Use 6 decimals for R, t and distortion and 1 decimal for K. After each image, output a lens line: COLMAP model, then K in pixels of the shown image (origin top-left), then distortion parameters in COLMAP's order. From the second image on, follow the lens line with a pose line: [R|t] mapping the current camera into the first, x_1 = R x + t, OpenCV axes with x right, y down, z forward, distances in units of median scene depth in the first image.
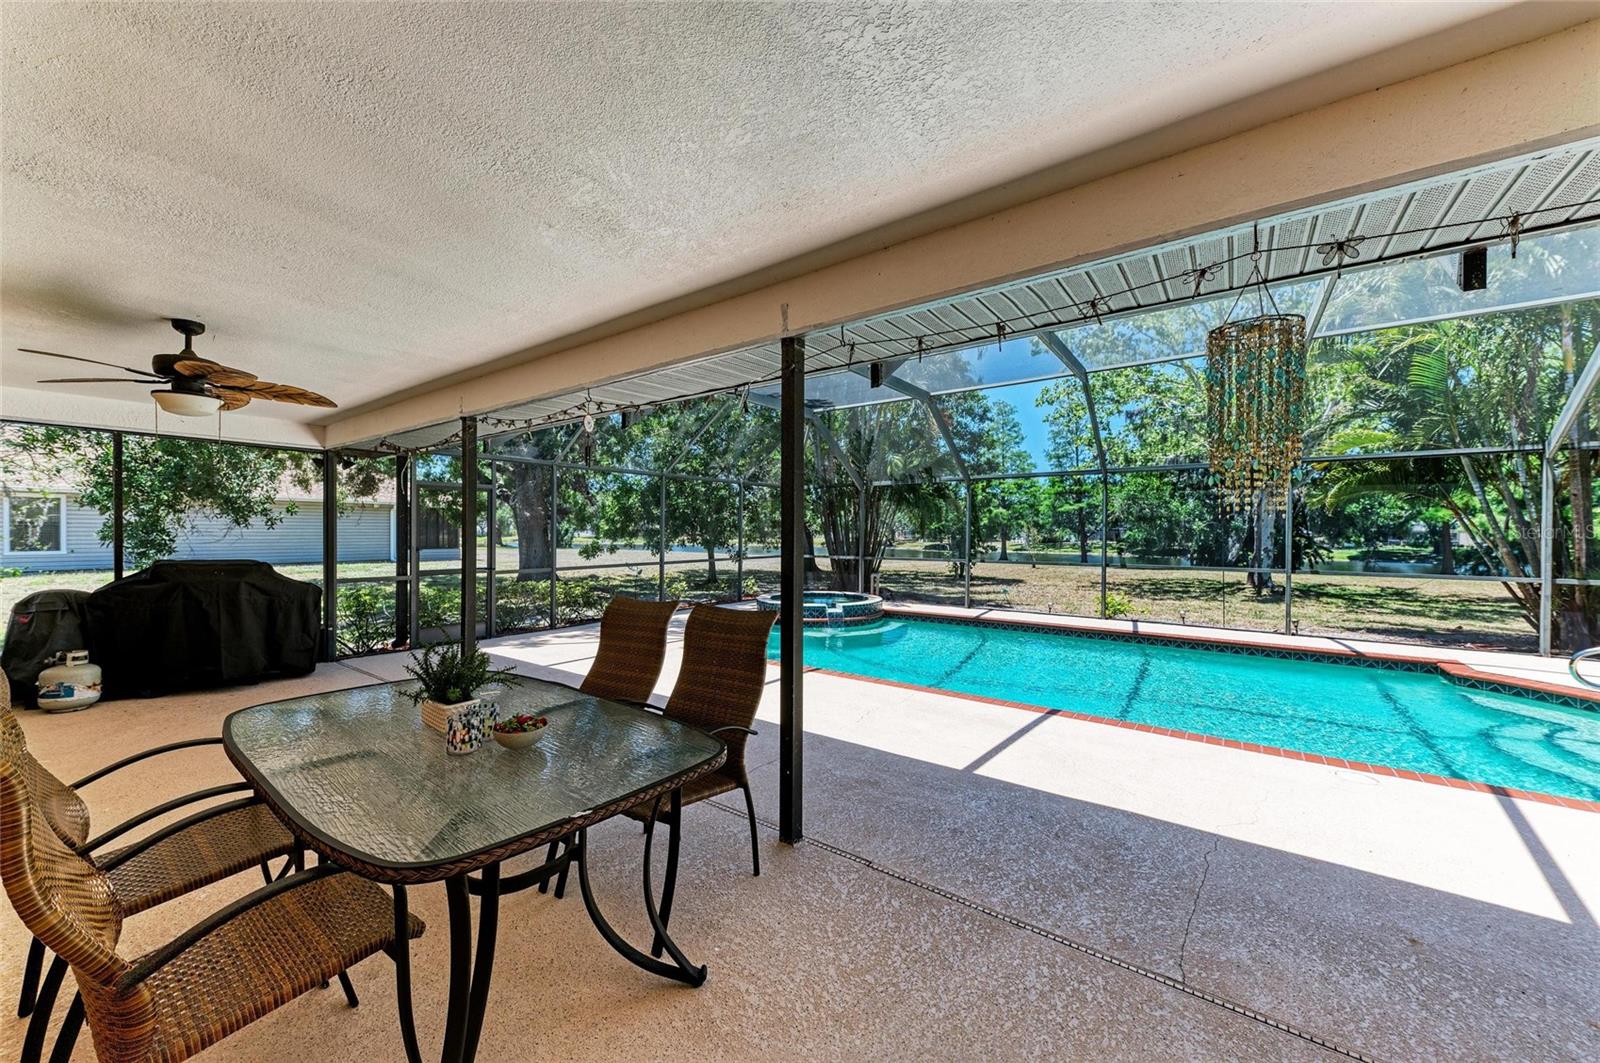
lens RADIAL K [[581.9, 0, 798.6], [0, 581.9, 535.4], [0, 0, 1]] dist [0.006893, -0.002067]
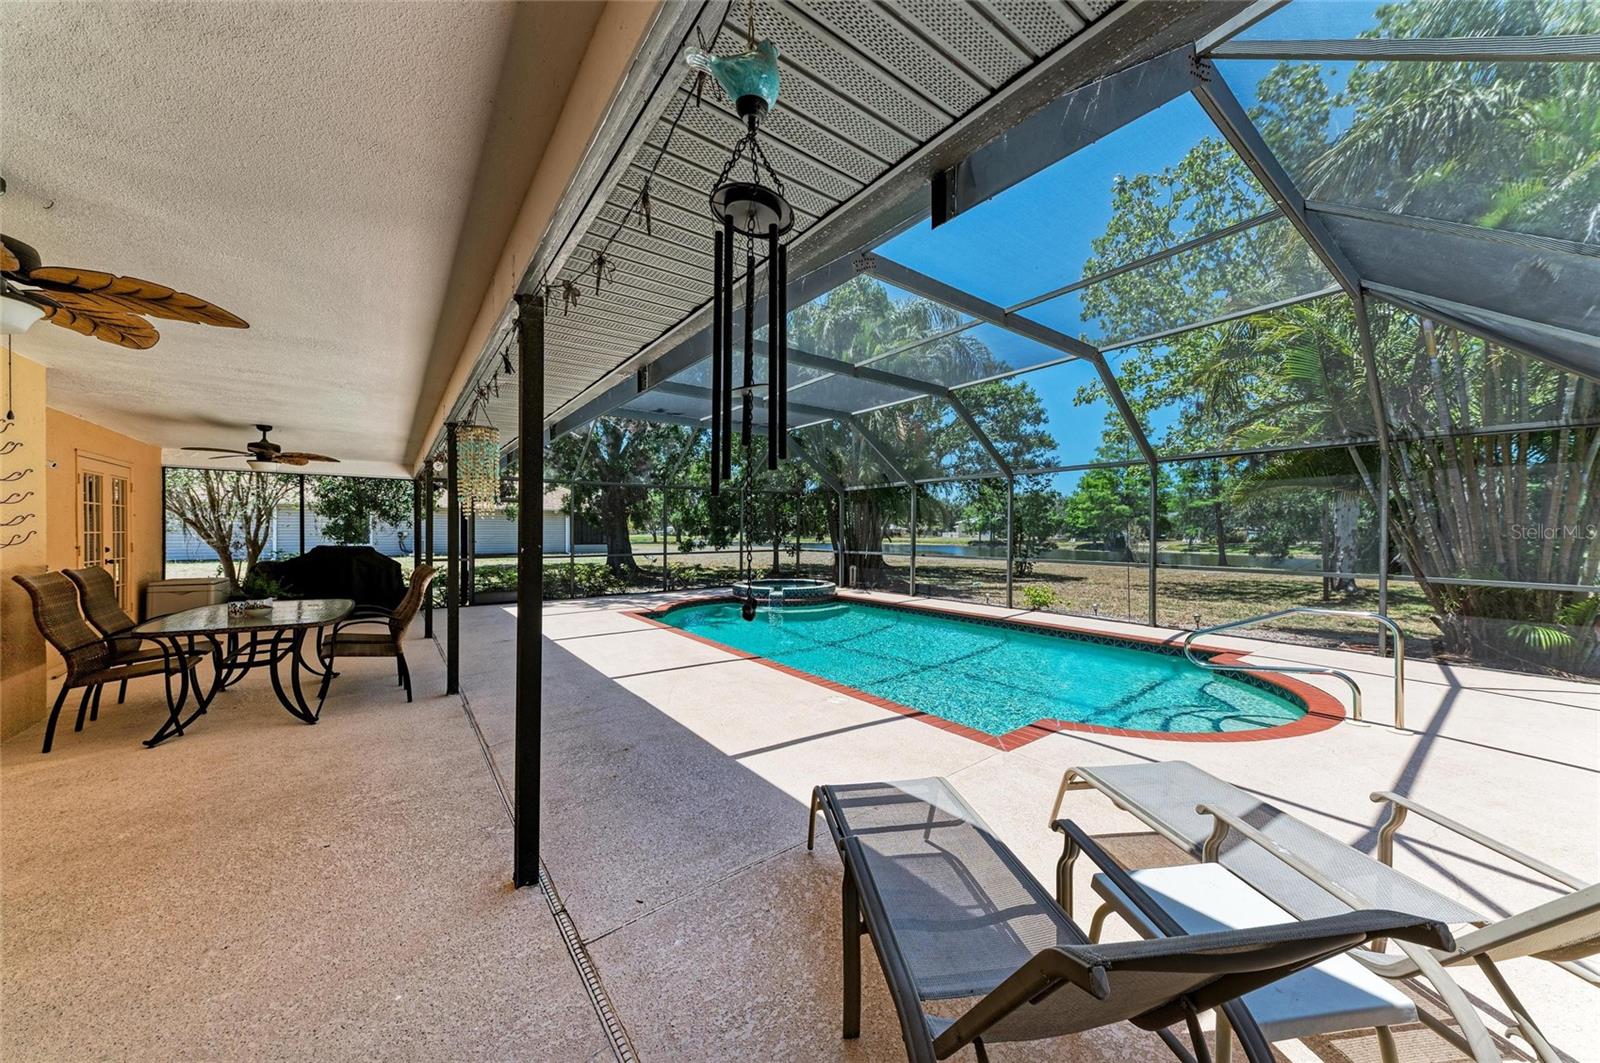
lens RADIAL K [[547.2, 0, 797.7], [0, 547.2, 529.8], [0, 0, 1]] dist [0.005986, 0.000077]
pose [[0.959086, -0.002614, -0.283103, 0.386944], [-0.000024, 0.999957, -0.009314, 0.004825], [0.283115, 0.008940, 0.959044, -0.092748]]
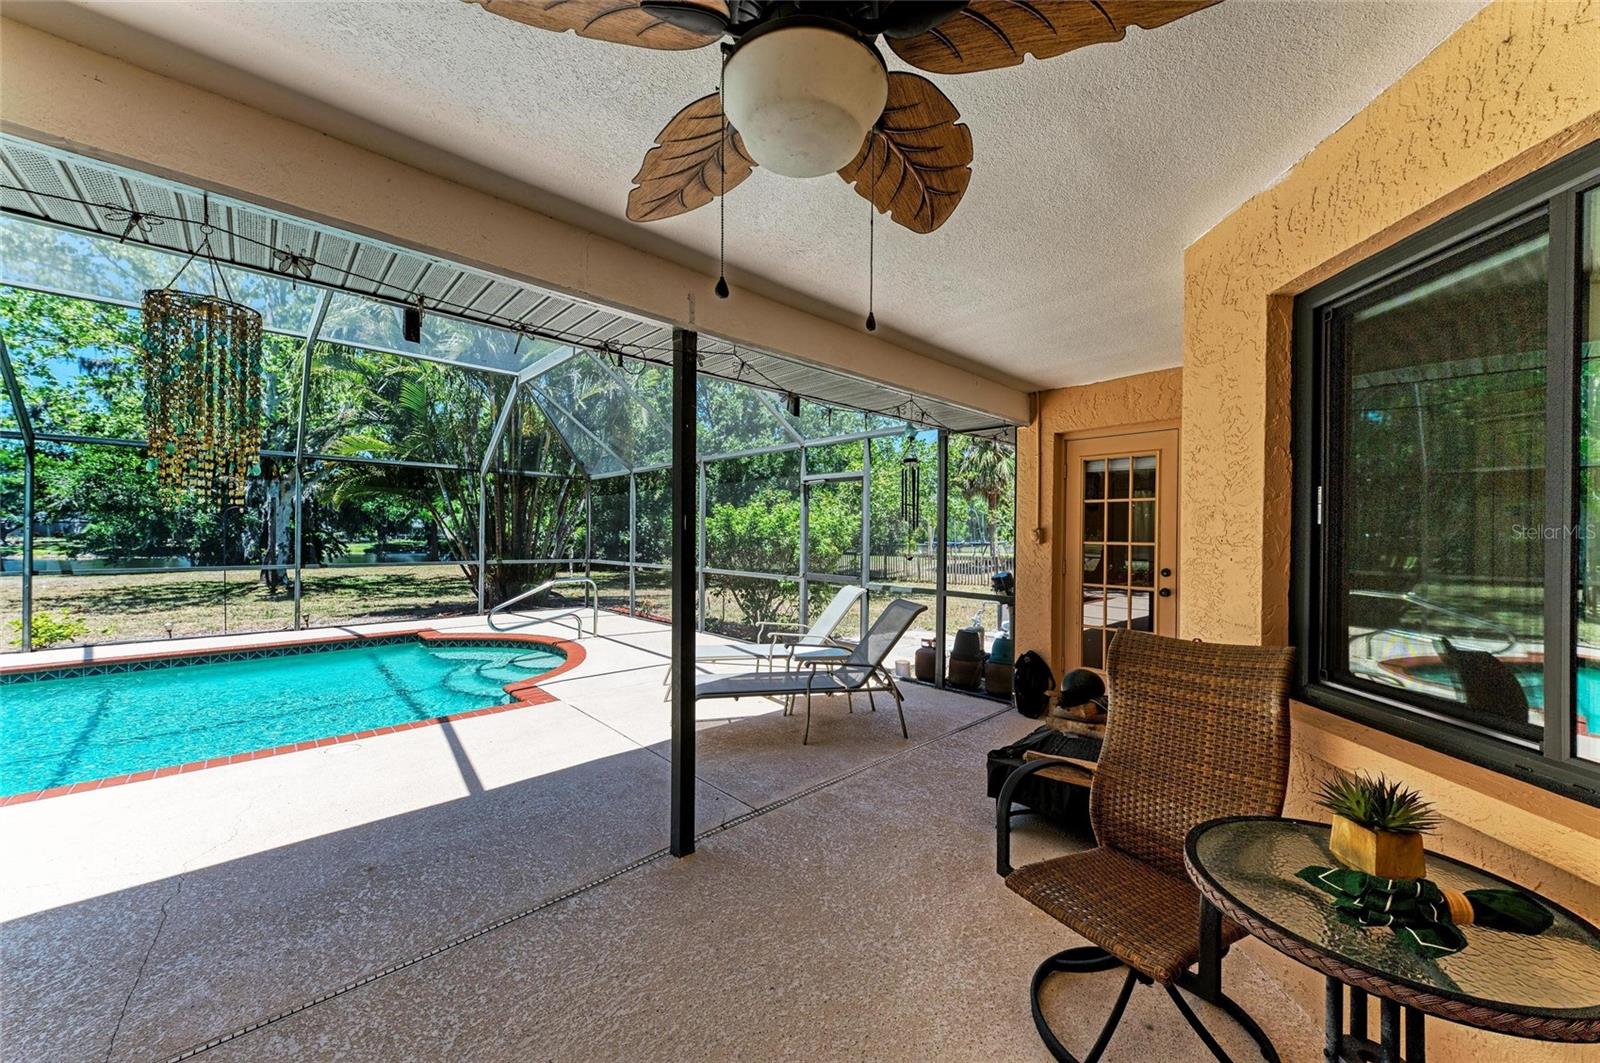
lens RADIAL K [[581.9, 0, 802.5], [0, 581.9, 532.7], [0, 0, 1]] dist [0.006893, -0.002067]
pose [[0.172323, -0.001733, 0.985039, 0.004522], [-0.002142, 0.999995, 0.002134, 0.000061], [-0.985038, -0.002477, 0.172319, -0.013882]]
